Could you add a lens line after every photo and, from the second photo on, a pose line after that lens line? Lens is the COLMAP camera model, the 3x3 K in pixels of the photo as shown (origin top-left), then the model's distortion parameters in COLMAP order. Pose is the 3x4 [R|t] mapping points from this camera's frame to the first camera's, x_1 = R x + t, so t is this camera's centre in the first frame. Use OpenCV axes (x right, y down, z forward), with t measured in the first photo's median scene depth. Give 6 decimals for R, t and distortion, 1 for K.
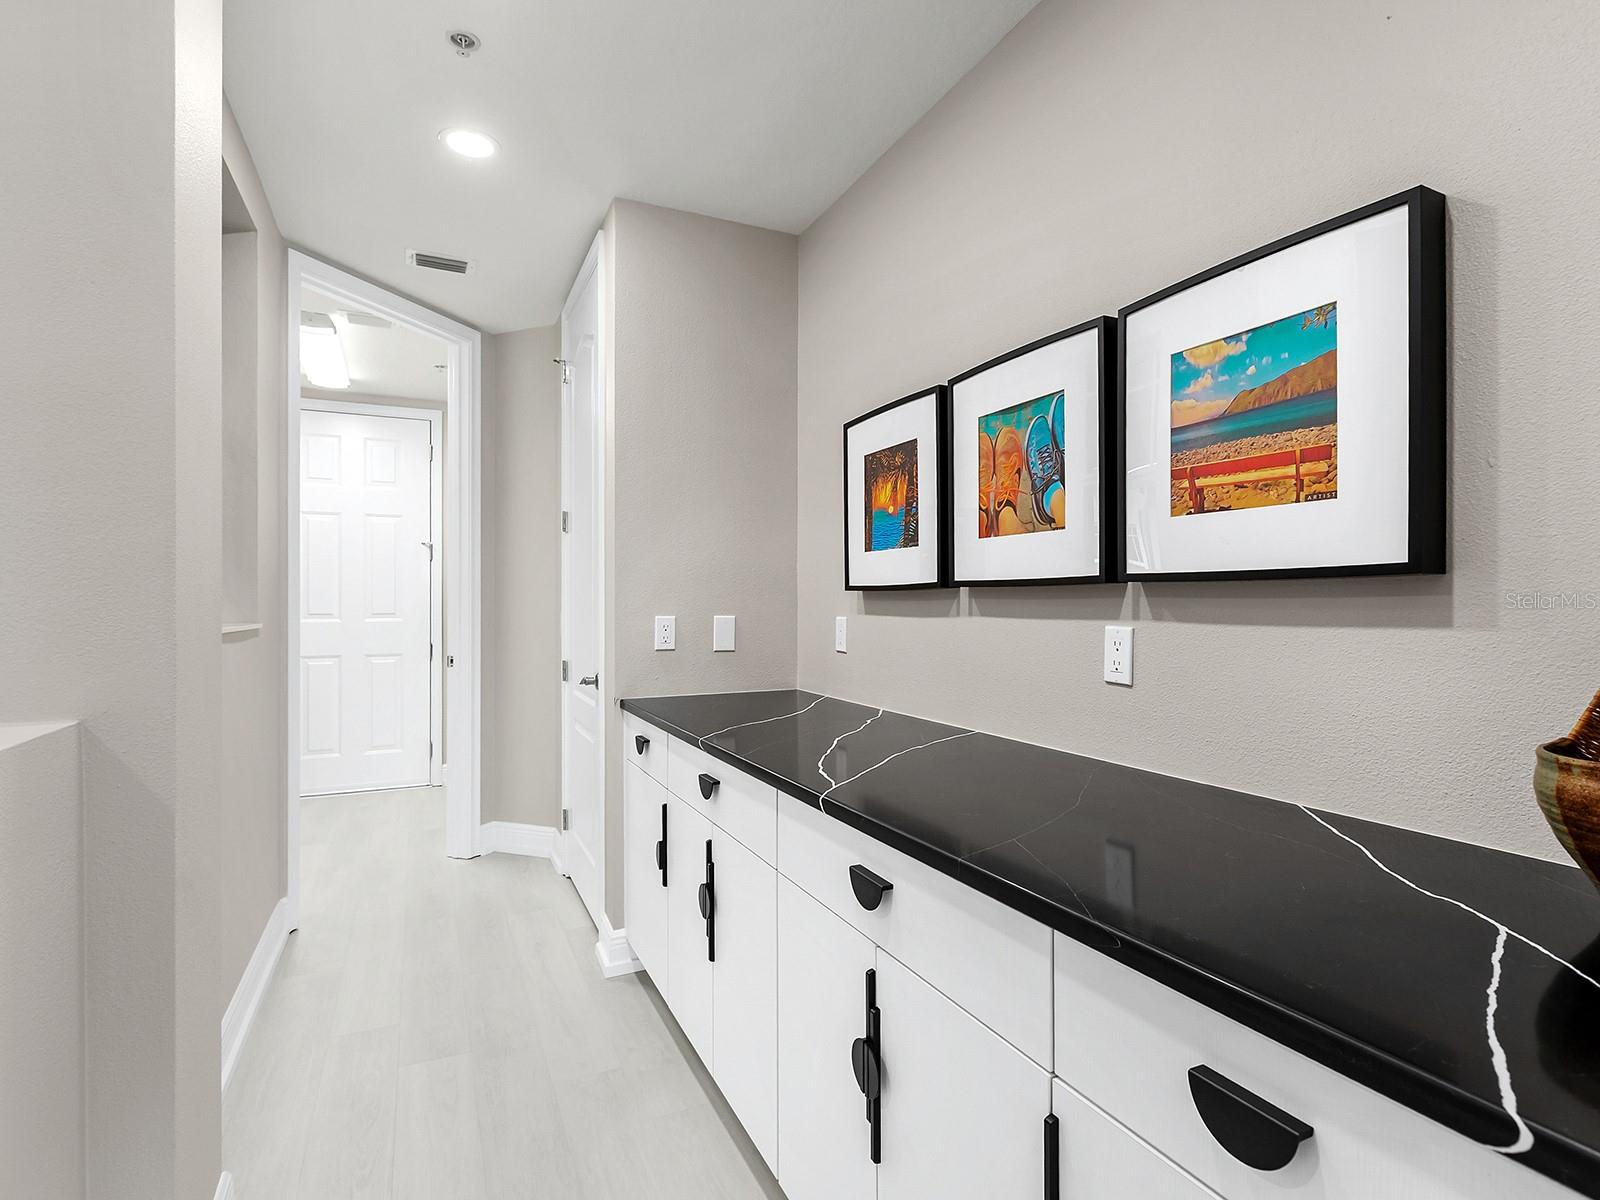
lens RADIAL K [[818.1, 0, 795.0], [0, 818.1, 593.4], [0, 0, 1]] dist [0.000402, 0.000136]
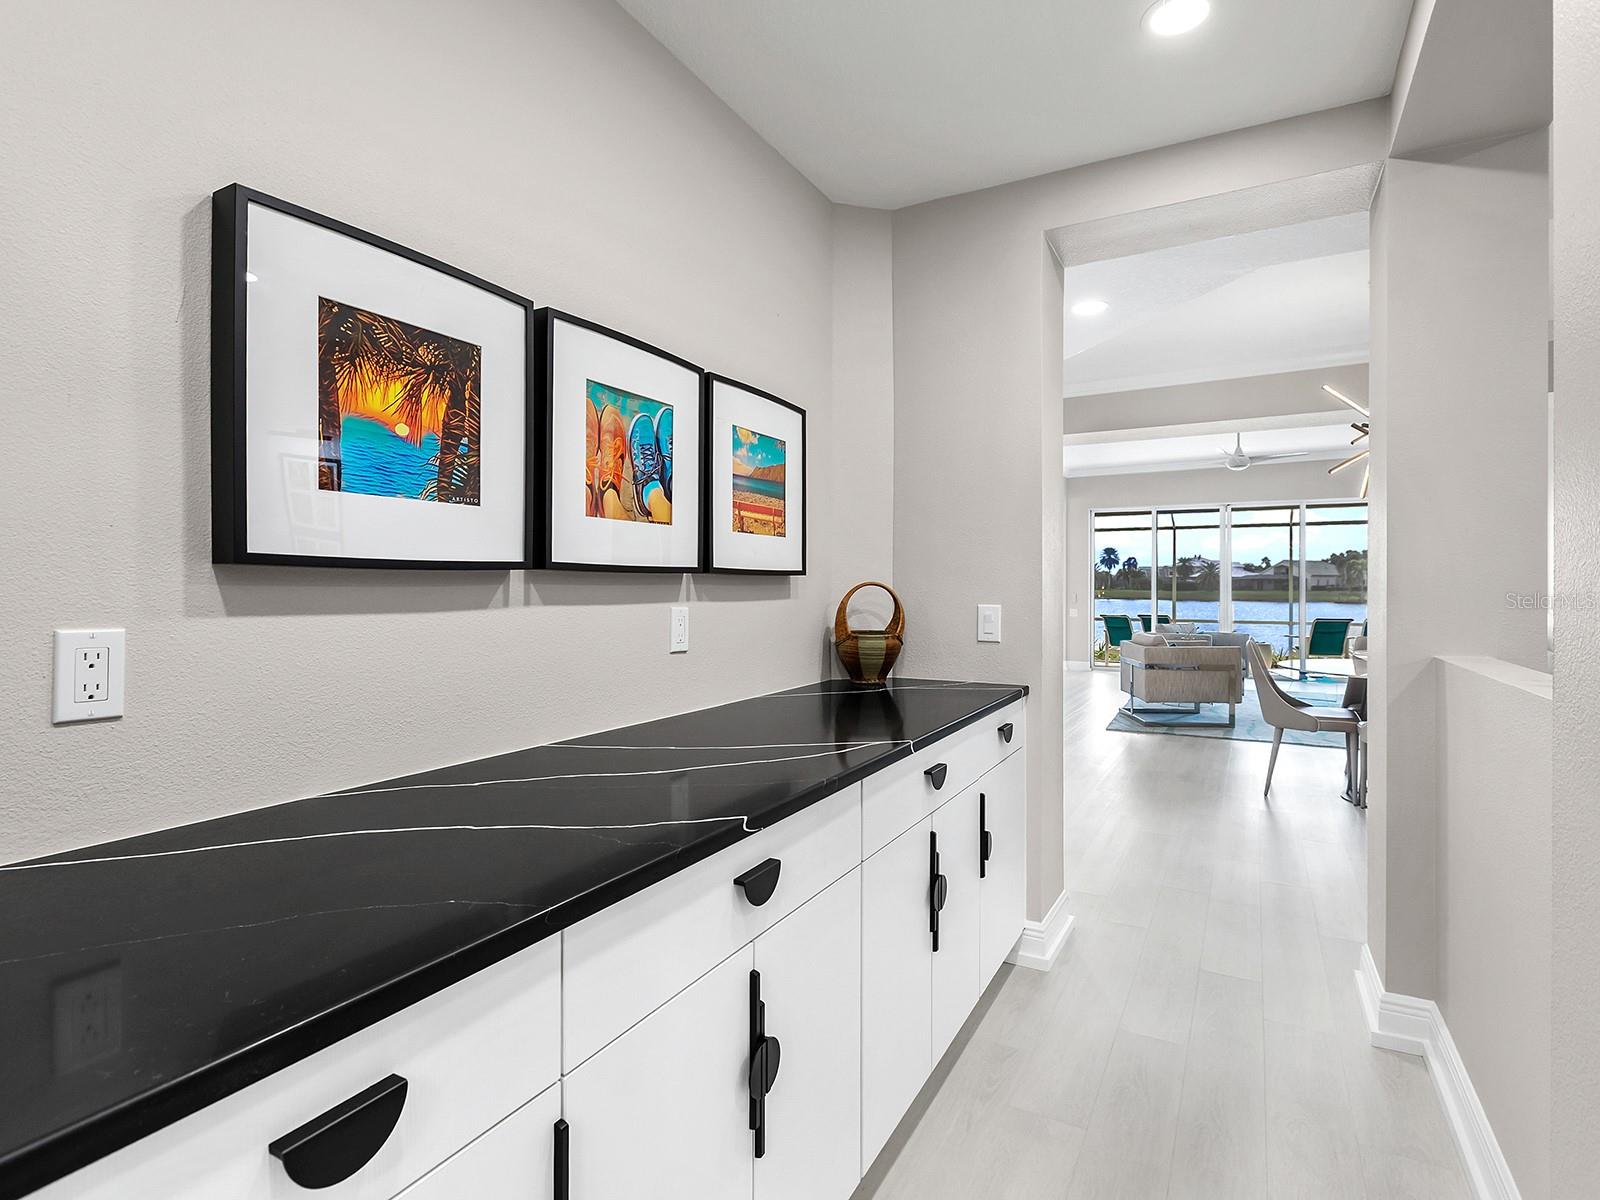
lens RADIAL K [[818.1, 0, 795.0], [0, 818.1, 593.4], [0, 0, 1]] dist [0.000402, 0.000136]
pose [[-0.586919, -0.001742, 0.809644, -0.661700], [-0.003957, 0.999992, -0.000717, 0.017278], [-0.809636, -0.003624, -0.586921, 1.419328]]
